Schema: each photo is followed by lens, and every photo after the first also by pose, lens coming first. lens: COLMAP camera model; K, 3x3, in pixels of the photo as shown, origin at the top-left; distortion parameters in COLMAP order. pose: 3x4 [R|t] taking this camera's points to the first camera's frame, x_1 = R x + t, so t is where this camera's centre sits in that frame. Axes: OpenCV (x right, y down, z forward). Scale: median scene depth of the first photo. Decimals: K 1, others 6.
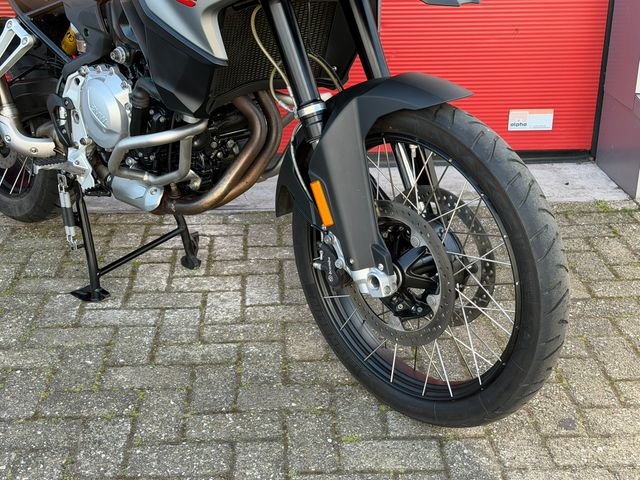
lens RADIAL K [[947.6, 0, 323.7], [0, 947.6, 256.2], [0, 0, 1]] dist [0.122614, 0.000000]
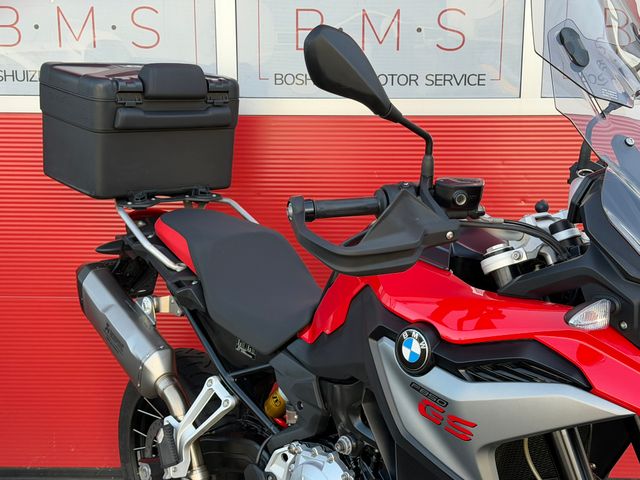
lens RADIAL K [[947.6, 0, 328.6], [0, 947.6, 243.4], [0, 0, 1]] dist [0.122614, 0.000000]
pose [[0.996212, 0.015880, -0.085496, -0.144727], [-0.034143, 0.975659, -0.216620, -0.186726], [0.079975, 0.218718, 0.972505, 0.100251]]
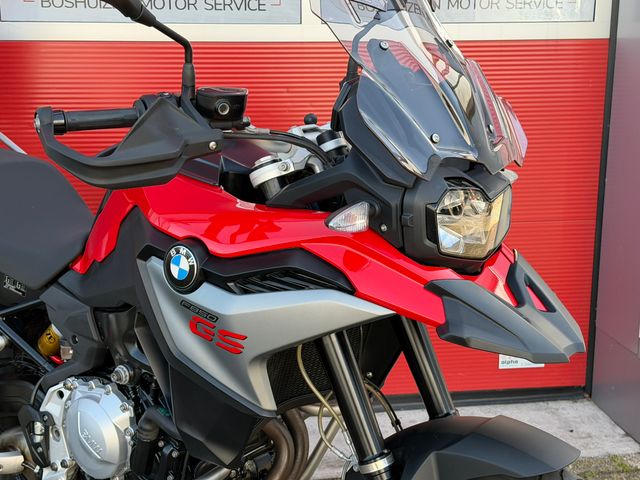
lens RADIAL K [[947.6, 0, 325.3], [0, 947.6, 238.8], [0, 0, 1]] dist [0.122614, 0.000000]
pose [[0.993848, -0.025035, 0.107886, -0.113450], [0.043011, 0.984905, -0.167669, -0.166600], [-0.102059, 0.171278, 0.979922, 0.124132]]
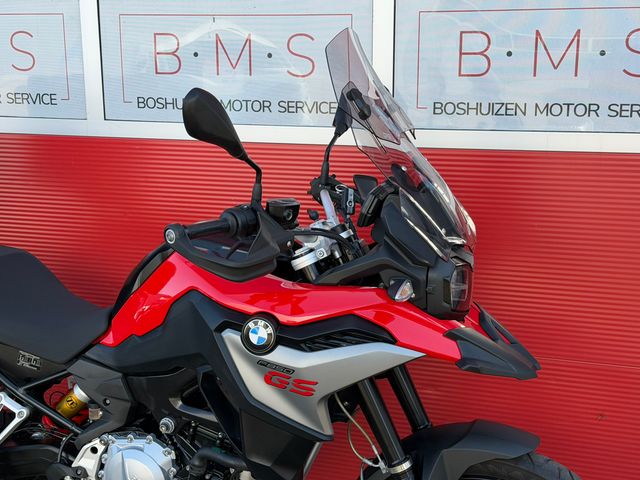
lens RADIAL K [[947.6, 0, 319.5], [0, 947.6, 243.9], [0, 0, 1]] dist [0.122614, 0.000000]
pose [[0.910837, -0.080344, 0.404870, -0.434550], [0.159236, 0.973341, -0.165080, -0.190134], [-0.380814, 0.214831, 0.899349, -0.042960]]
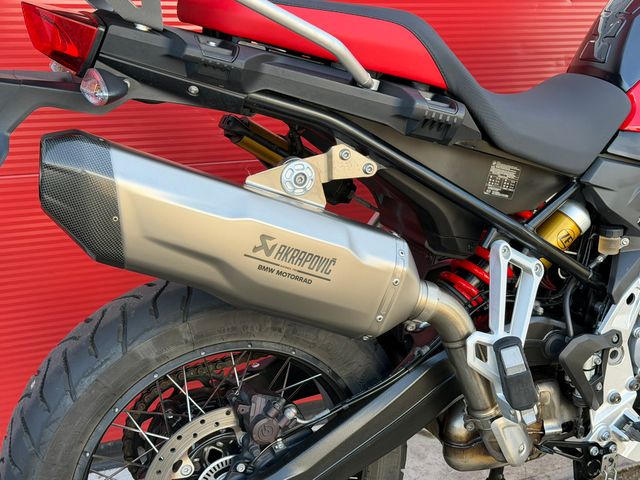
lens RADIAL K [[947.6, 0, 318.9], [0, 947.6, 244.3], [0, 0, 1]] dist [0.122614, 0.000000]
pose [[0.368172, -0.254642, 0.894207, -0.902069], [0.337062, 0.932894, 0.126880, -0.369591], [-0.866509, 0.254690, 0.429296, 0.902010]]
